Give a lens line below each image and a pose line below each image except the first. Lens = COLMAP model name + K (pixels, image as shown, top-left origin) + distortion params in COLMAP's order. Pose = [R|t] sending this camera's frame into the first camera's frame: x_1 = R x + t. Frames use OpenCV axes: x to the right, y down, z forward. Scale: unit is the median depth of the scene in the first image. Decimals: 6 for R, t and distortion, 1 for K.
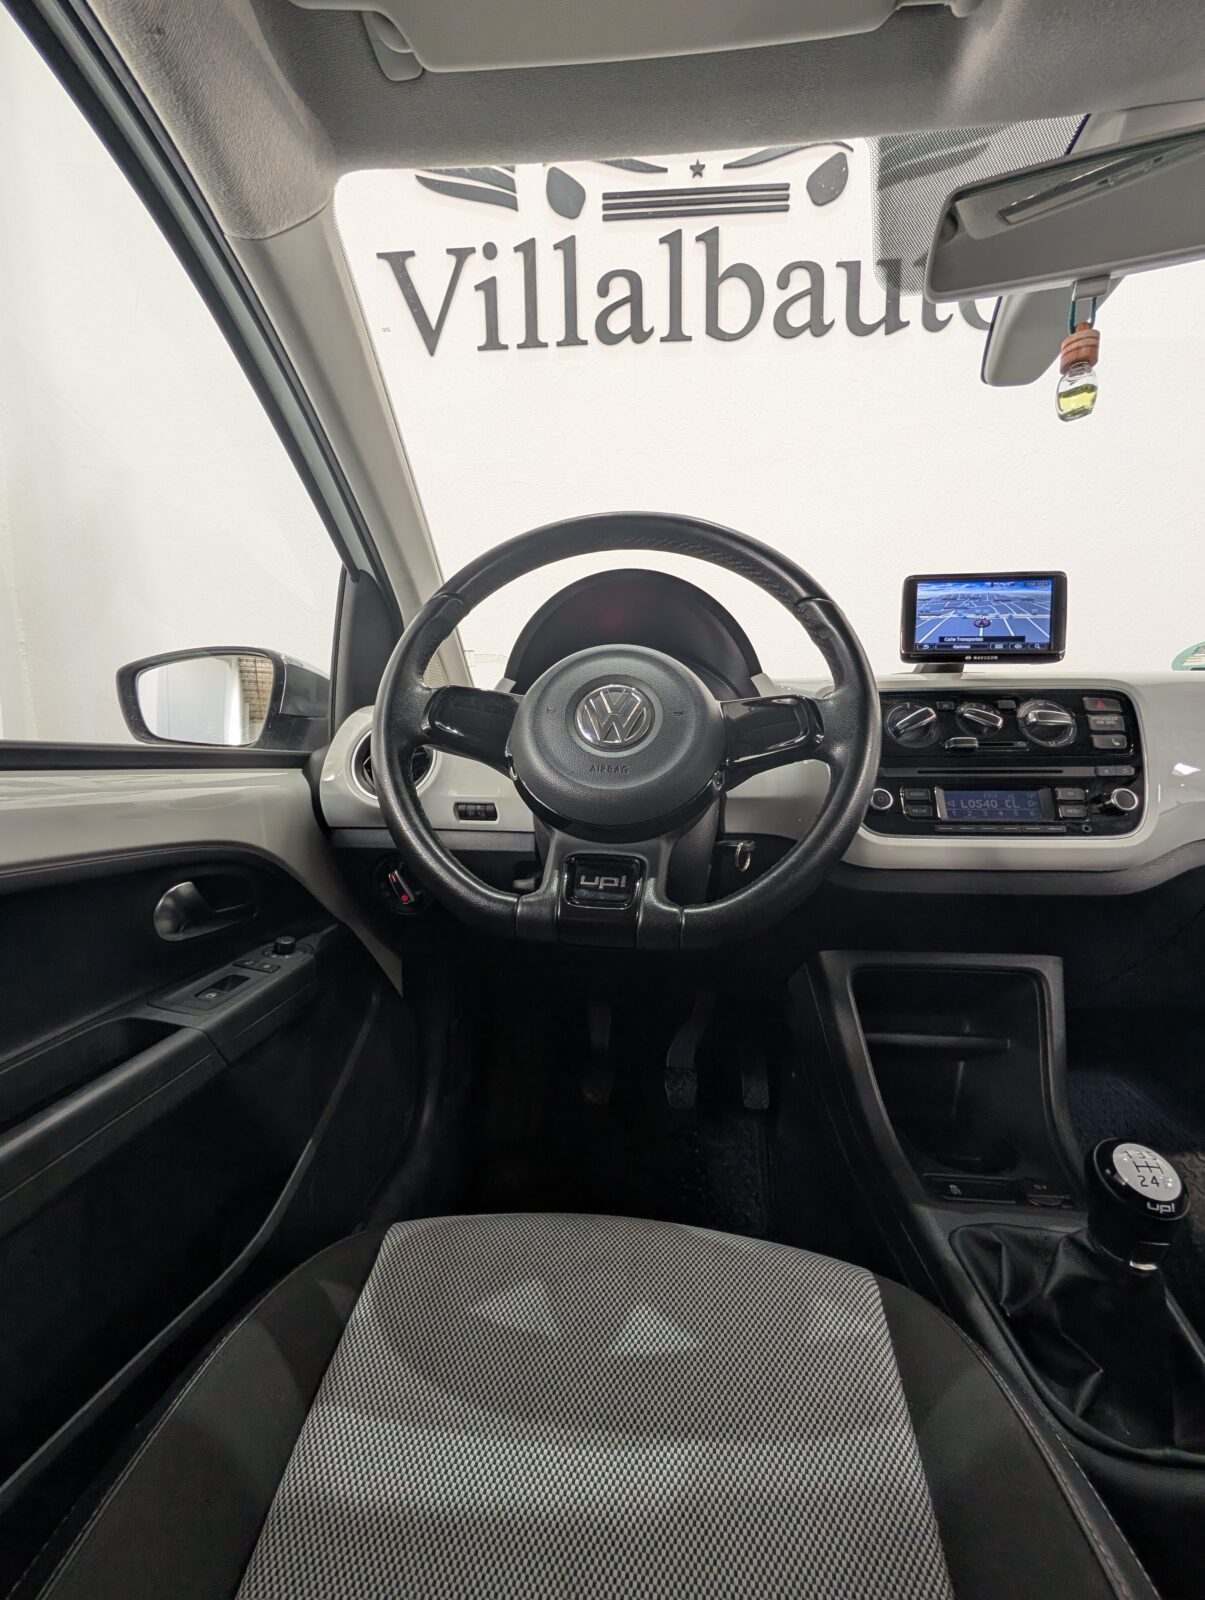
lens RADIAL K [[603.3, 0, 602.2], [0, 603.3, 802.1], [0, 0, 1]] dist [0.000337, 0.000306]
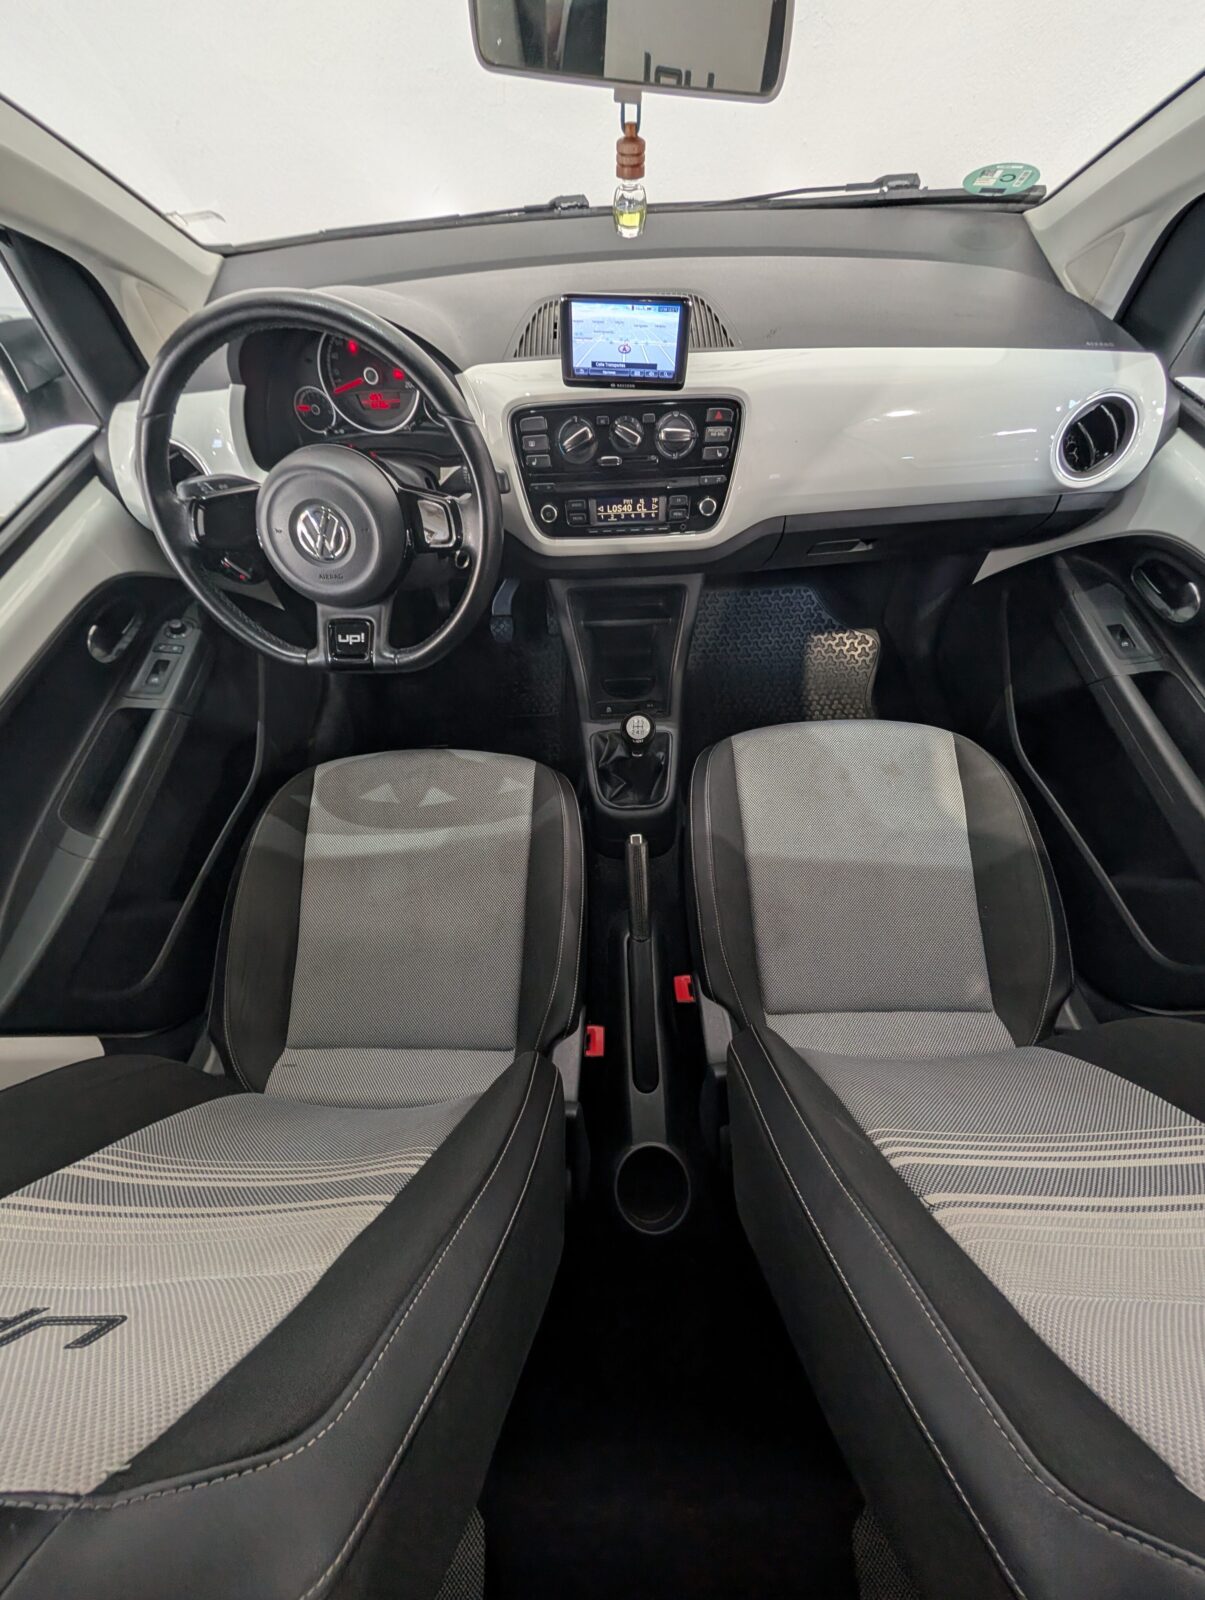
lens RADIAL K [[603.3, 0, 600.5], [0, 603.3, 795.7], [0, 0, 1]] dist [0.000337, 0.000306]
pose [[0.992455, -0.116487, 0.038257, 0.401378], [0.042223, 0.617650, 0.785319, -0.625971], [-0.115109, -0.777778, 0.617908, -0.357207]]
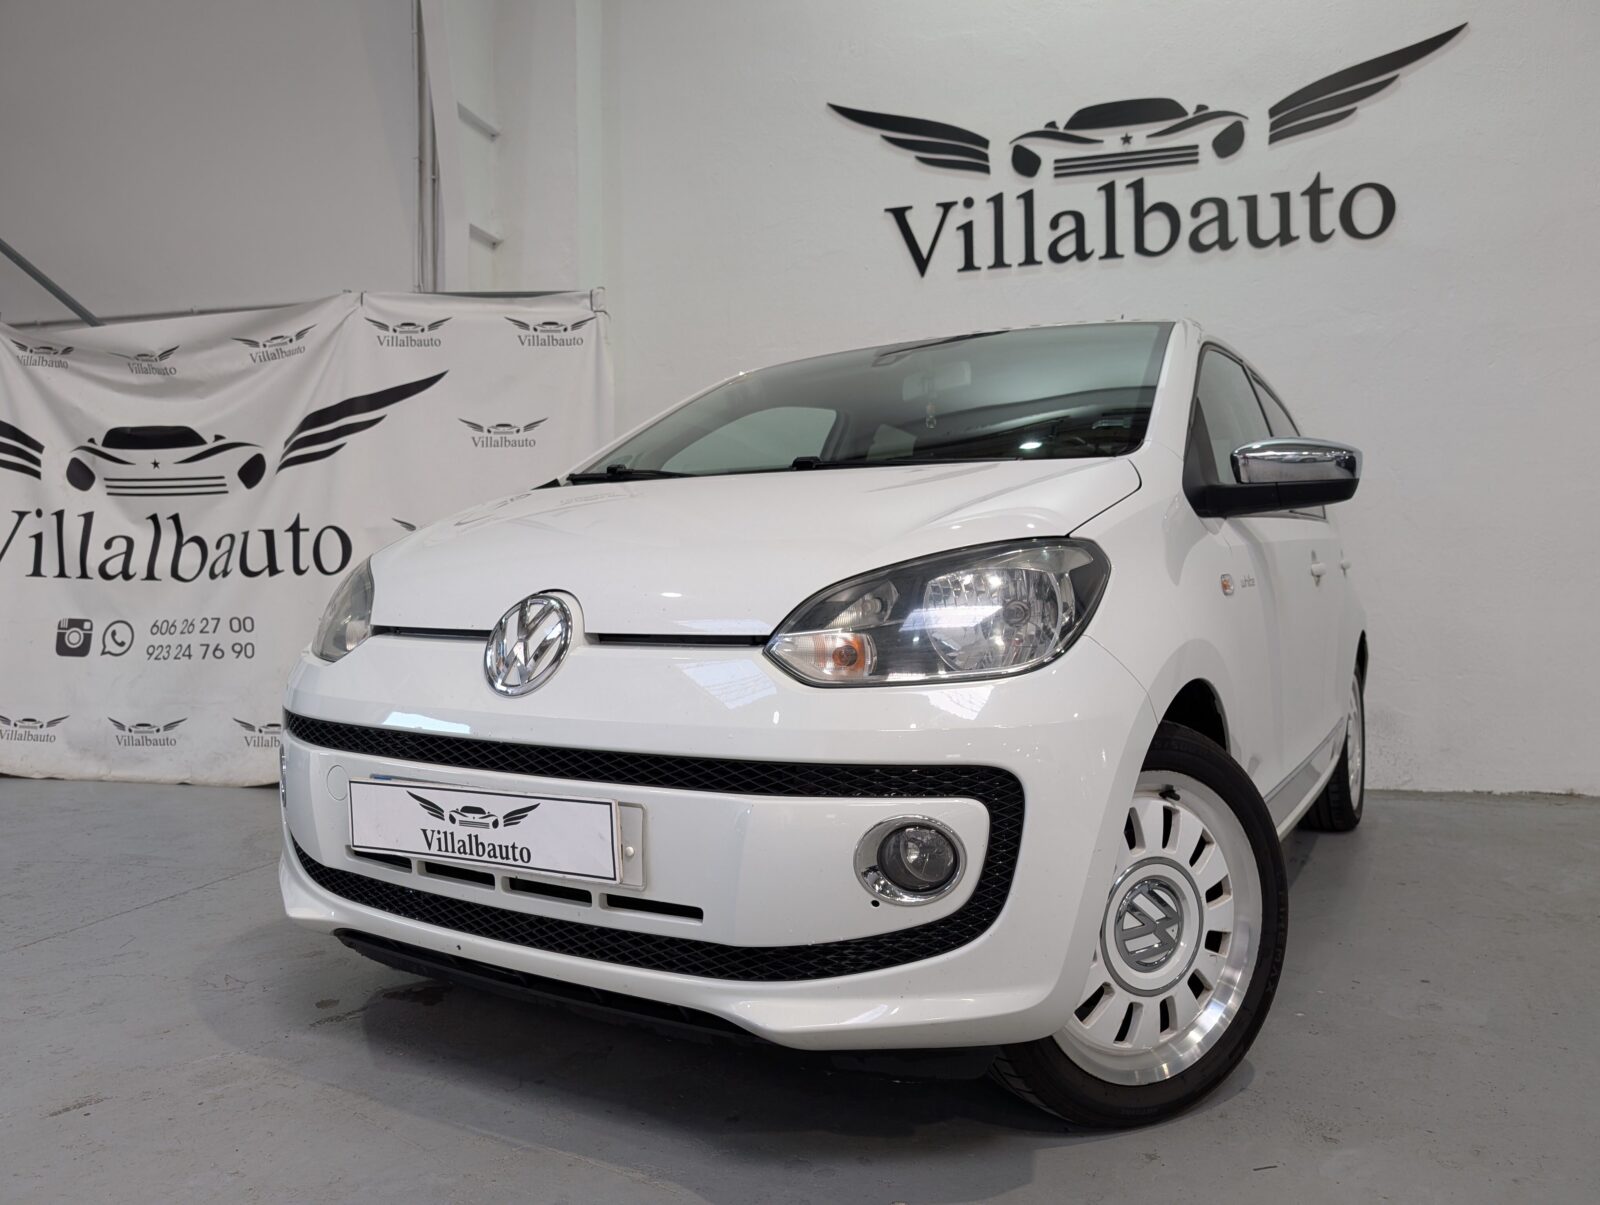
lens RADIAL K [[1167.5, 0, 766.3], [0, 1167.5, 598.7], [0, 0, 1]] dist [0.008278, -0.014579]
pose [[0.970094, 0.005485, -0.242668, 0.049761], [-0.026681, 0.996096, -0.084146, 0.667930], [0.241259, 0.088105, 0.966453, -5.041052]]
